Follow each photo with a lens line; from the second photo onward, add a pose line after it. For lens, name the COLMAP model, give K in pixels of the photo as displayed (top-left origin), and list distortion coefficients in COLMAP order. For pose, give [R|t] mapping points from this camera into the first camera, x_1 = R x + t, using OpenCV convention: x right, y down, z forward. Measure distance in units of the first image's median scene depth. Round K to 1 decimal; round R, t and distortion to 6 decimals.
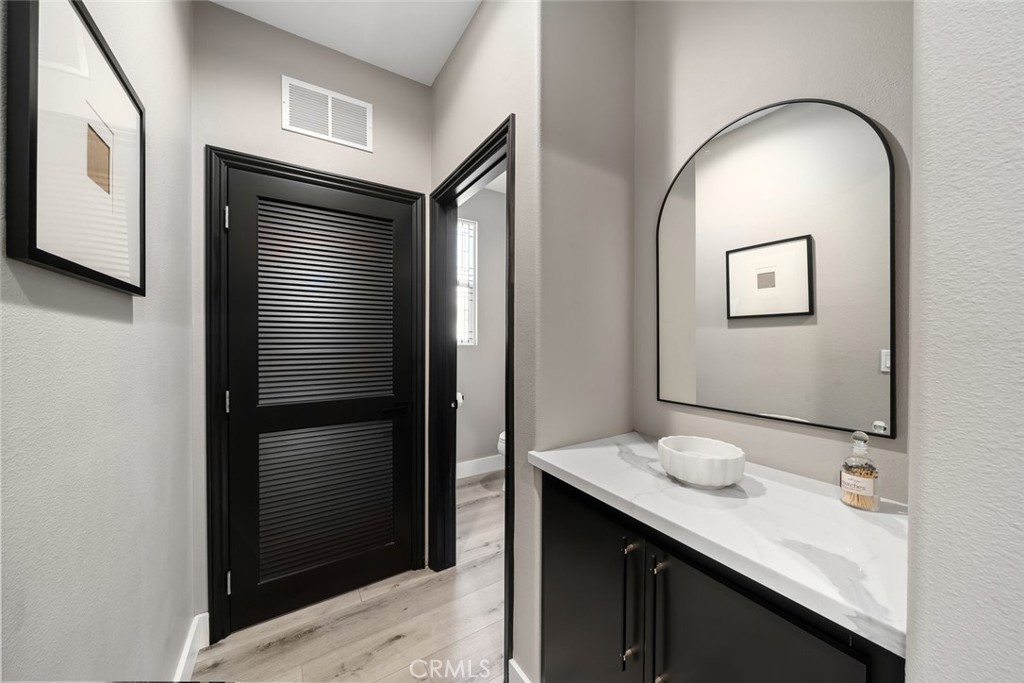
lens RADIAL K [[358.1, 0, 510.2], [0, 358.1, 340.1], [0, 0, 1]] dist [-0.003363, -0.000310]
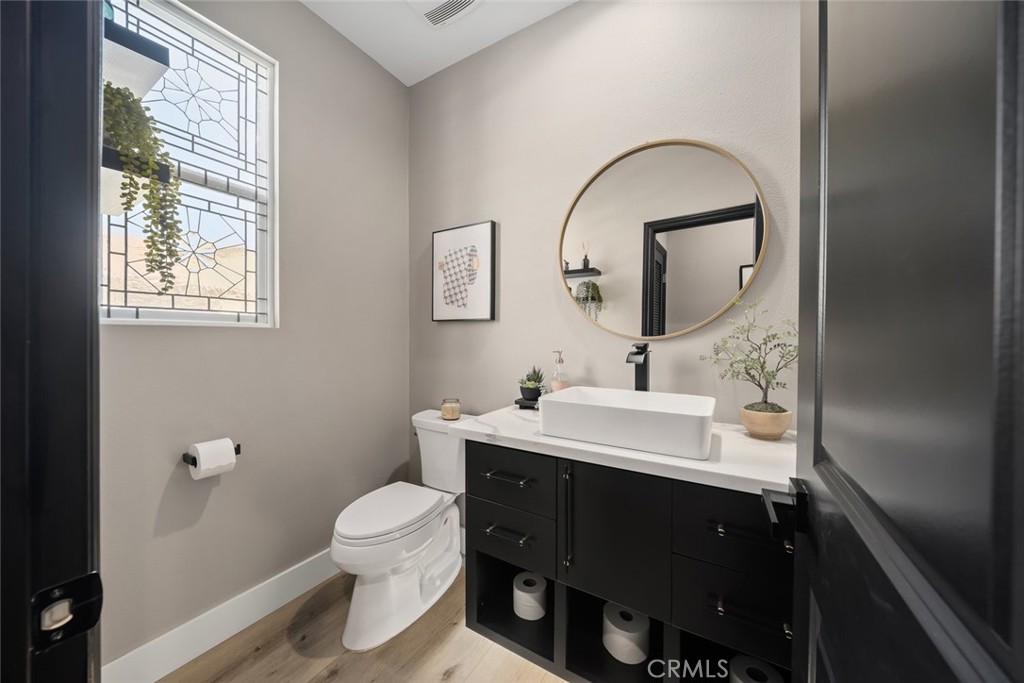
lens RADIAL K [[358.1, 0, 511.0], [0, 358.1, 343.0], [0, 0, 1]] dist [-0.003363, -0.000310]
pose [[0.899982, -0.004473, 0.435904, -0.023491], [0.001365, 0.999971, 0.007444, 0.030550], [-0.435925, -0.006104, 0.899962, 0.448107]]
